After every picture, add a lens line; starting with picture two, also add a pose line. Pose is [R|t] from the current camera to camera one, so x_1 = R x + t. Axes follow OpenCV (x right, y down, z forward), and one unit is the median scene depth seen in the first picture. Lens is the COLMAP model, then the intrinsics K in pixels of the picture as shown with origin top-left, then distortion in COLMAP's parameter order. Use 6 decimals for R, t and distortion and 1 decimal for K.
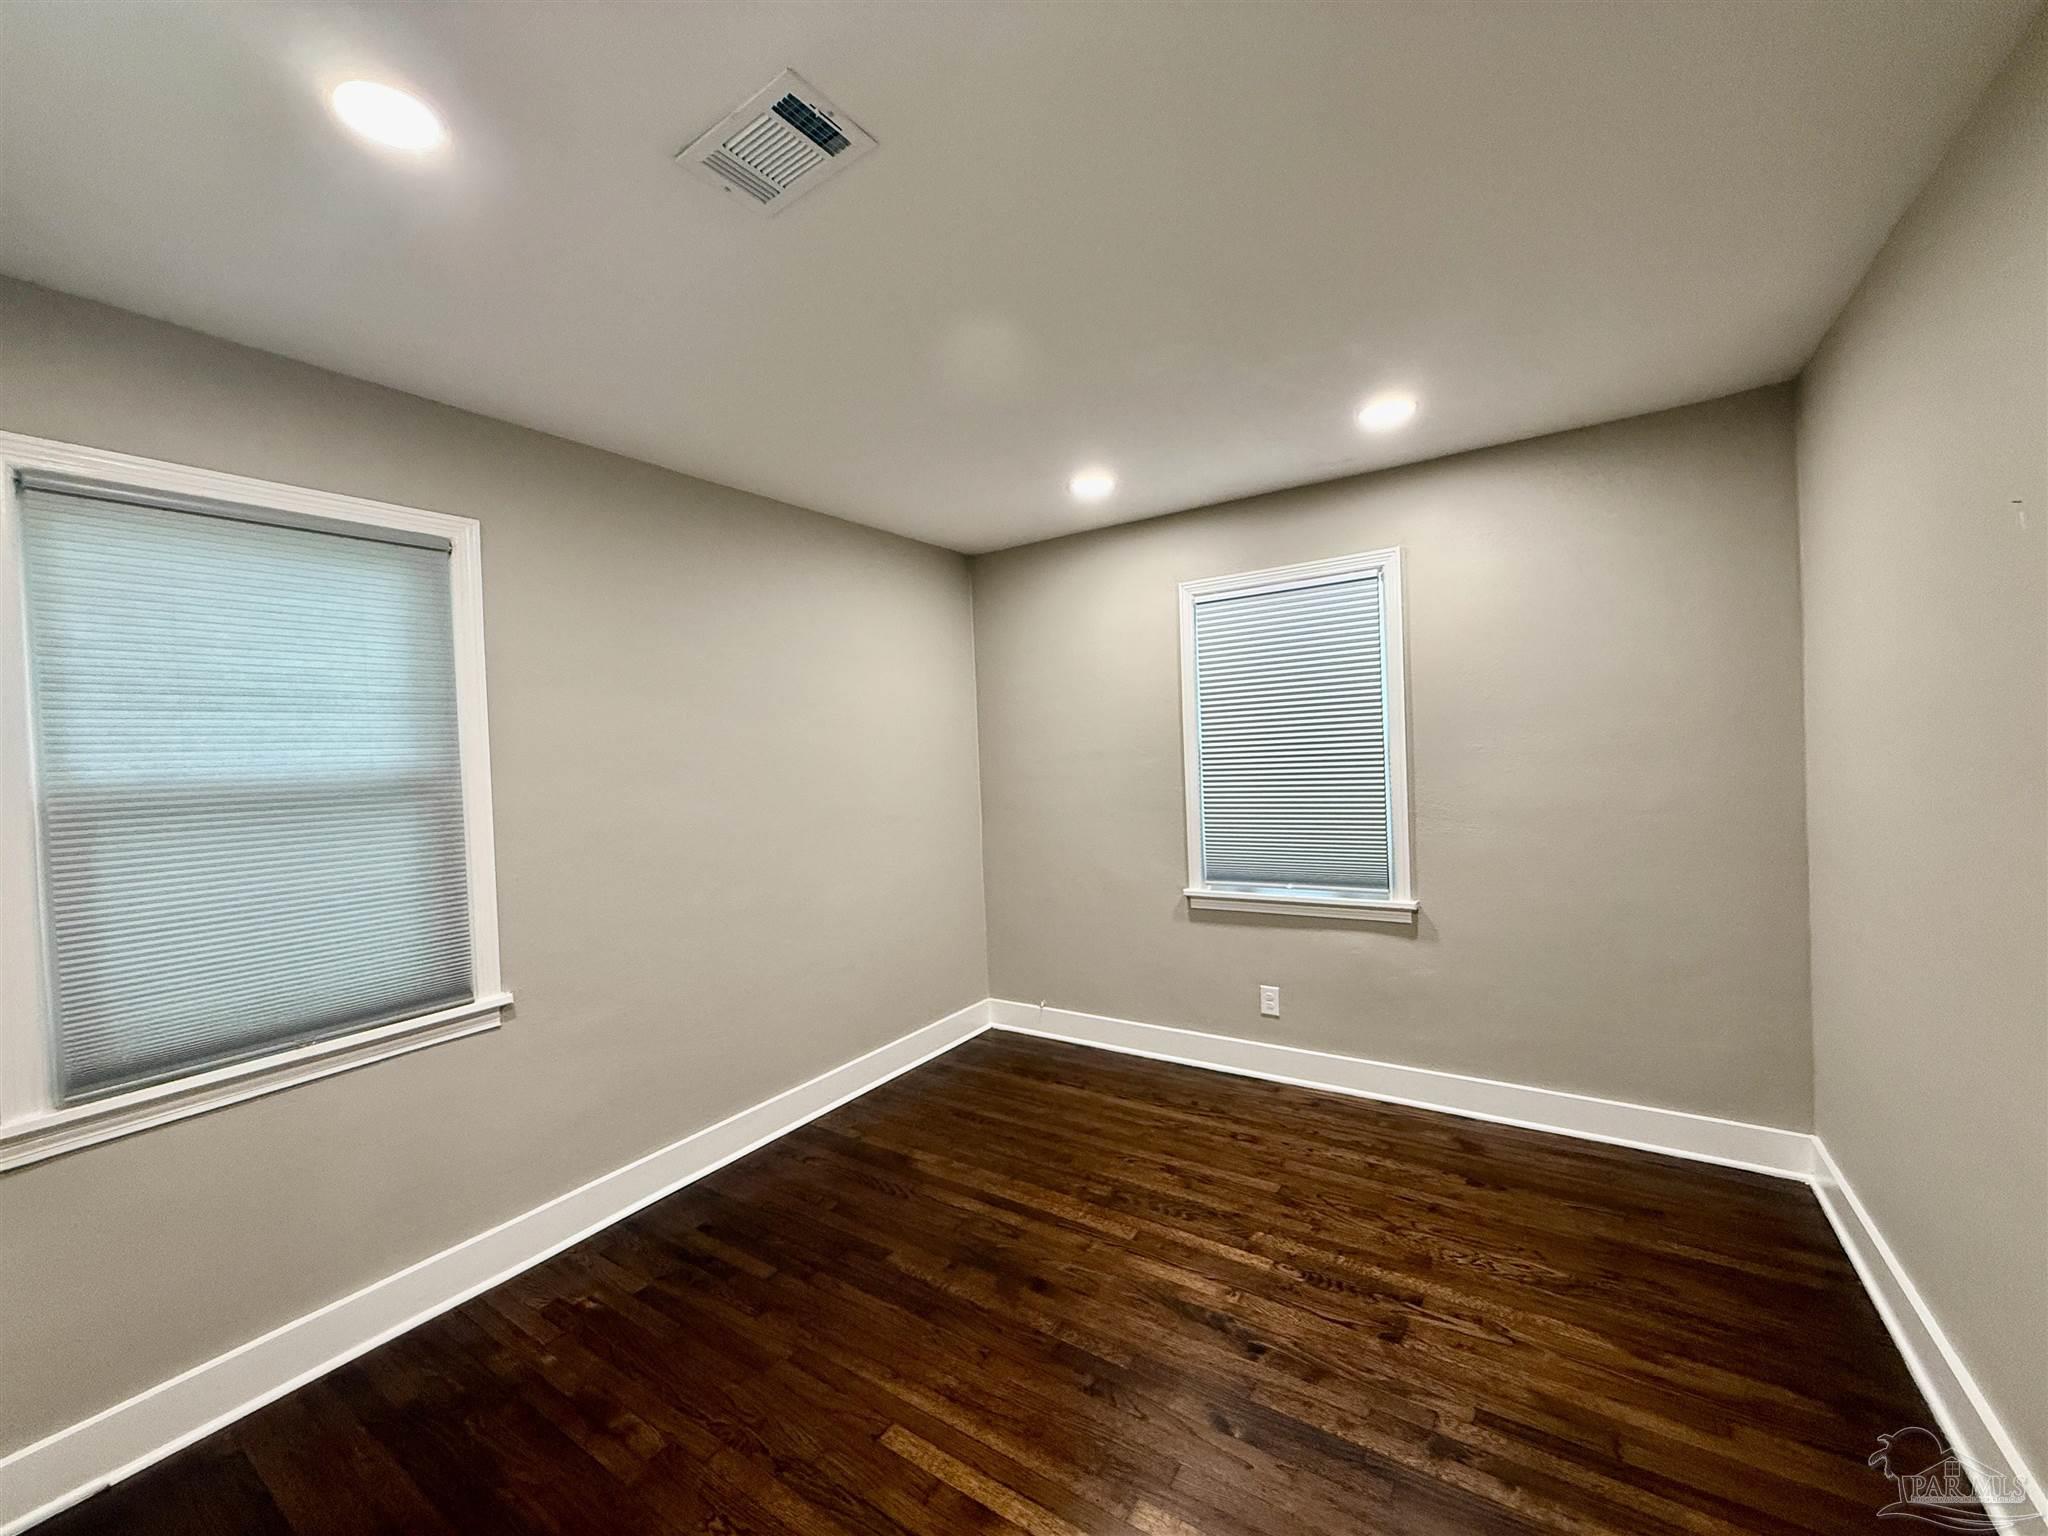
lens RADIAL K [[813.8, 0, 1013.2], [0, 813.8, 752.3], [0, 0, 1]] dist [-0.000344, 0.000628]
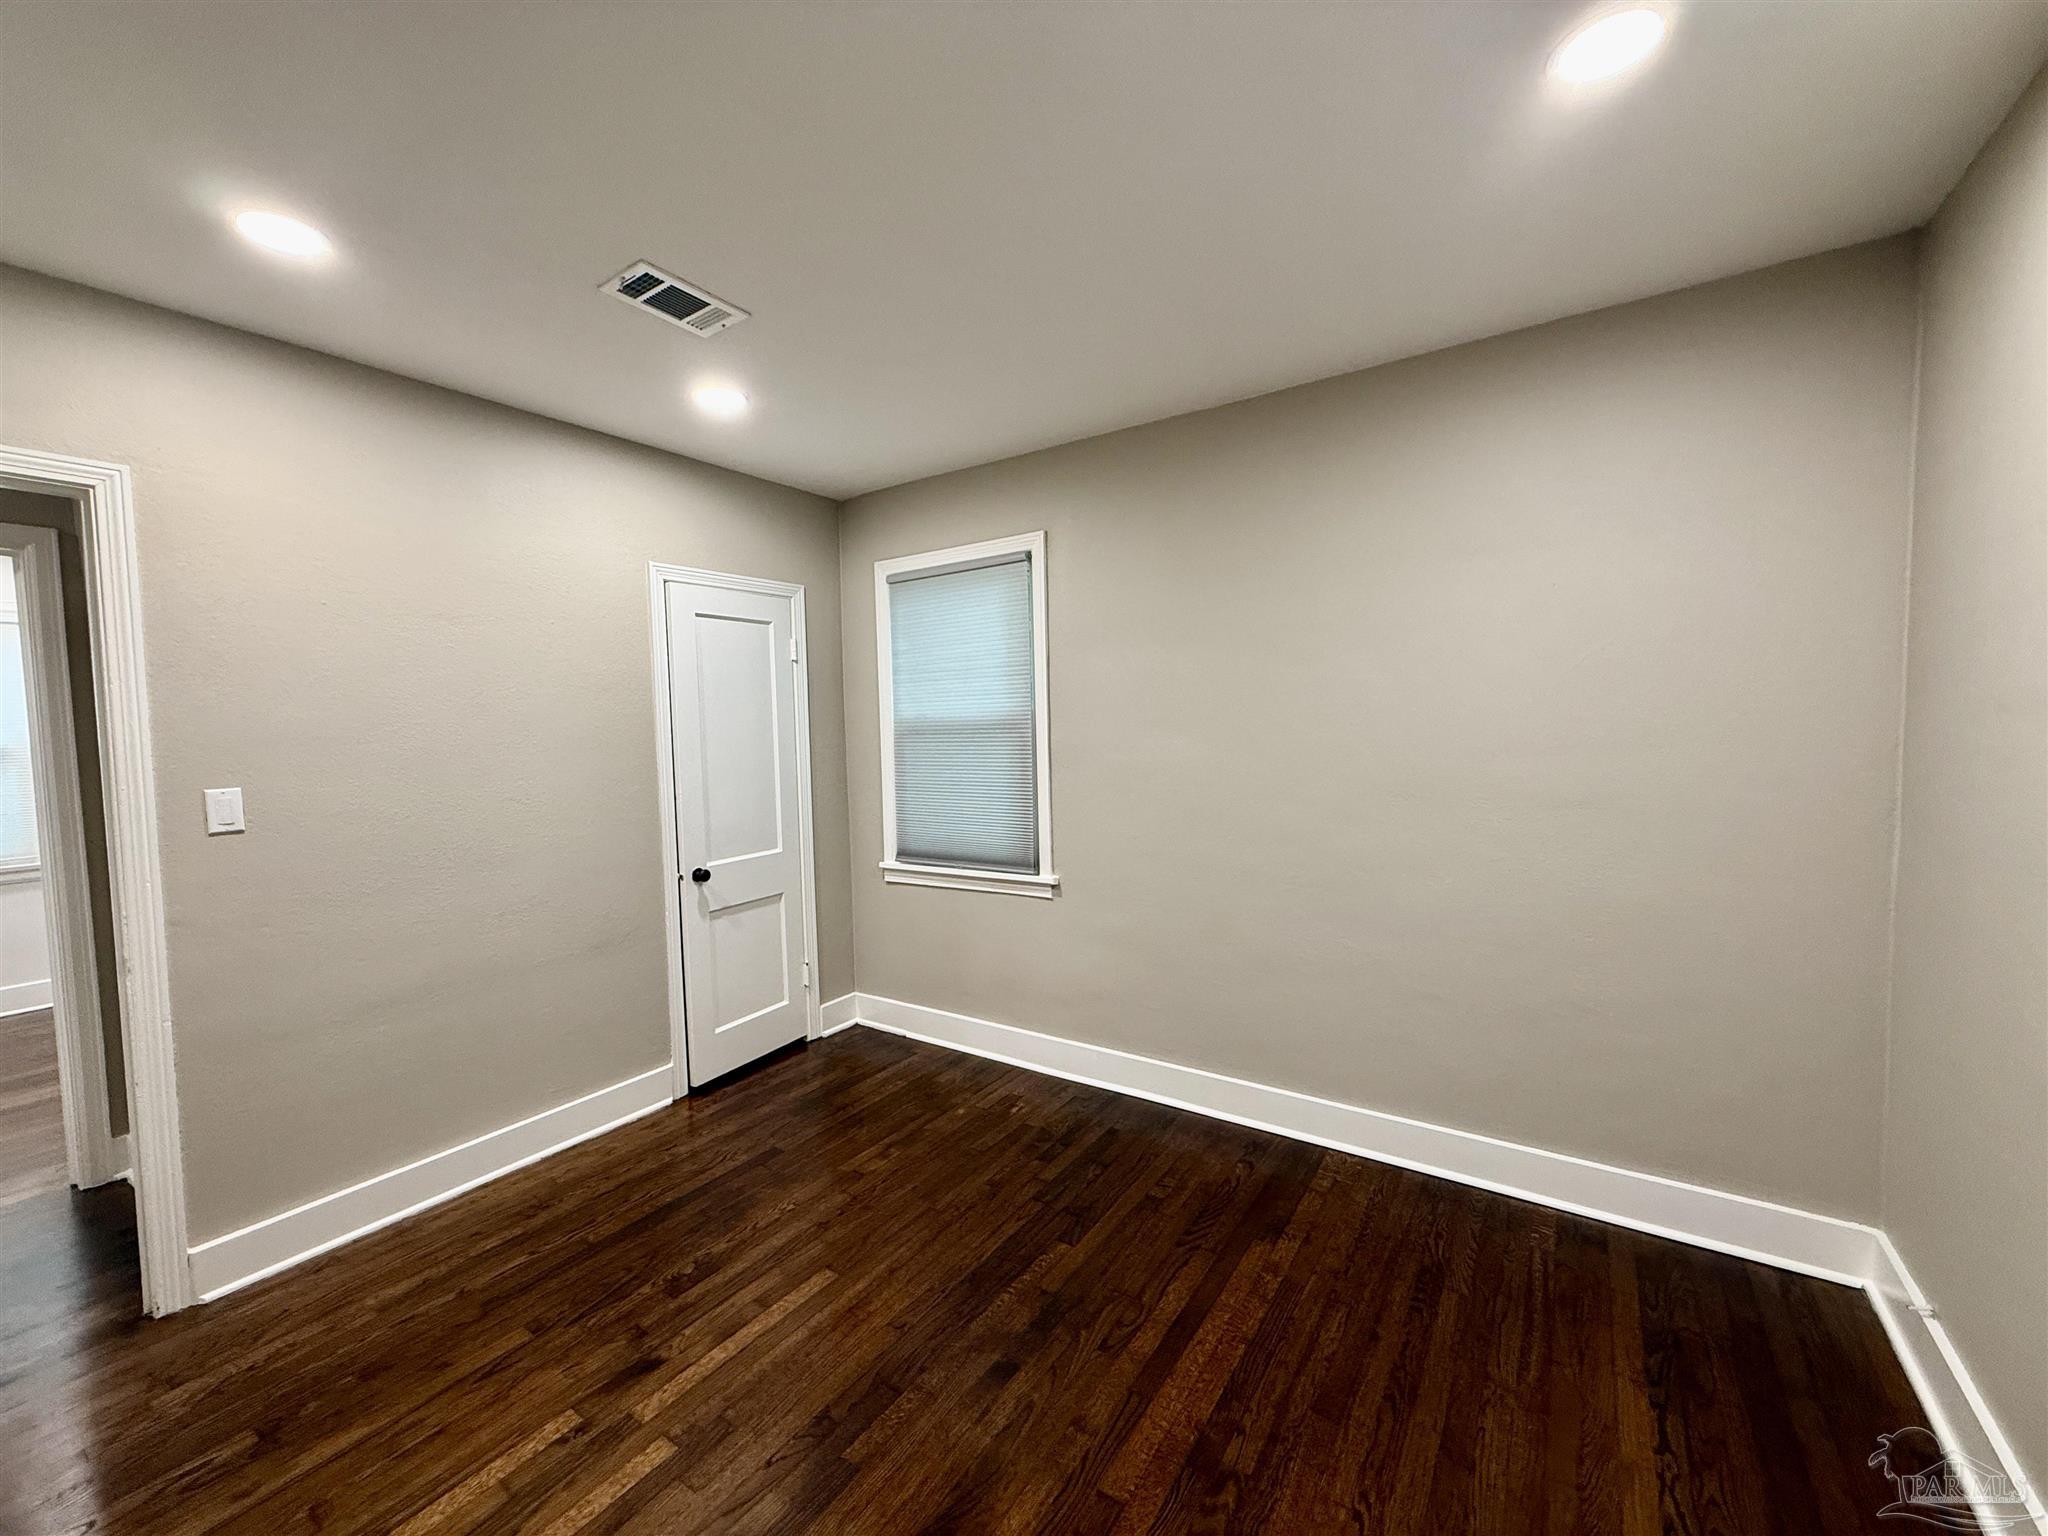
lens RADIAL K [[813.8, 0, 1027.4], [0, 813.8, 761.7], [0, 0, 1]] dist [-0.000344, 0.000628]
pose [[-0.001051, 0.090640, -0.995883, 0.734896], [0.028456, 0.995483, 0.090573, -0.023398], [0.999595, -0.028243, -0.003625, 0.976047]]
